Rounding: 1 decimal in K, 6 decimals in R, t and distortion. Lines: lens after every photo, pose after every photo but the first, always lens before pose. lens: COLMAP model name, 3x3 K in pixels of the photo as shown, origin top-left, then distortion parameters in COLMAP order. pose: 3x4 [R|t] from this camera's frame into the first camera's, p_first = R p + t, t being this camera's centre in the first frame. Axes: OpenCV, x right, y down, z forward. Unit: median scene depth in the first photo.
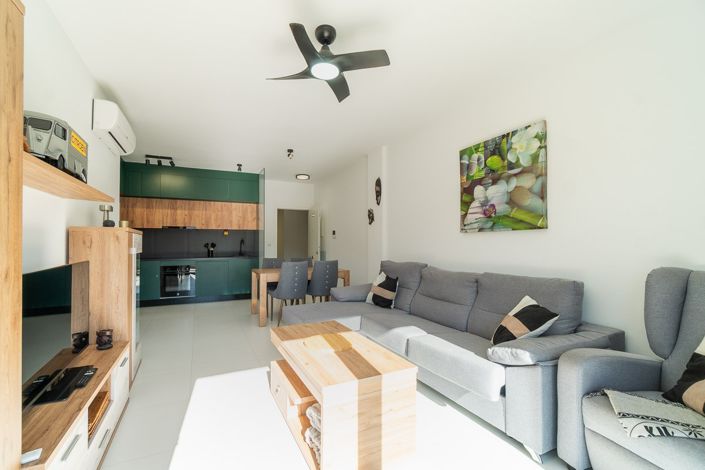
lens RADIAL K [[306.2, 0, 351.5], [0, 306.2, 239.5], [0, 0, 1]] dist [0.002276, 0.001313]
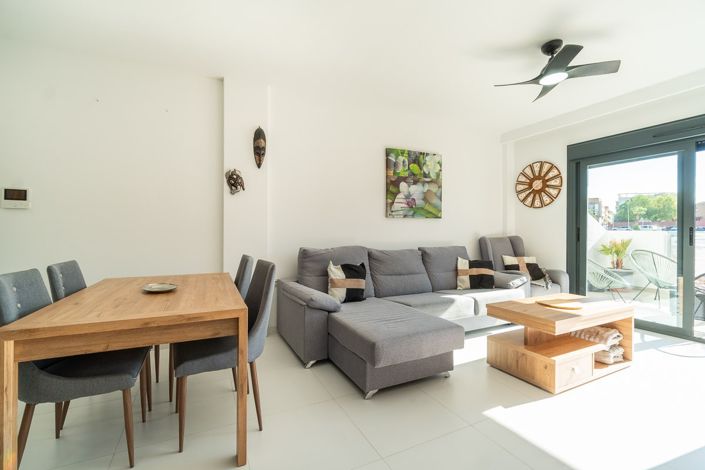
lens RADIAL K [[306.2, 0, 347.9], [0, 306.2, 231.5], [0, 0, 1]] dist [0.002276, 0.001313]
pose [[0.002624, 0.001962, 0.999995, -0.926692], [-0.008915, 0.999958, -0.001939, 0.040311], [-0.999957, -0.008910, 0.002641, 1.290175]]
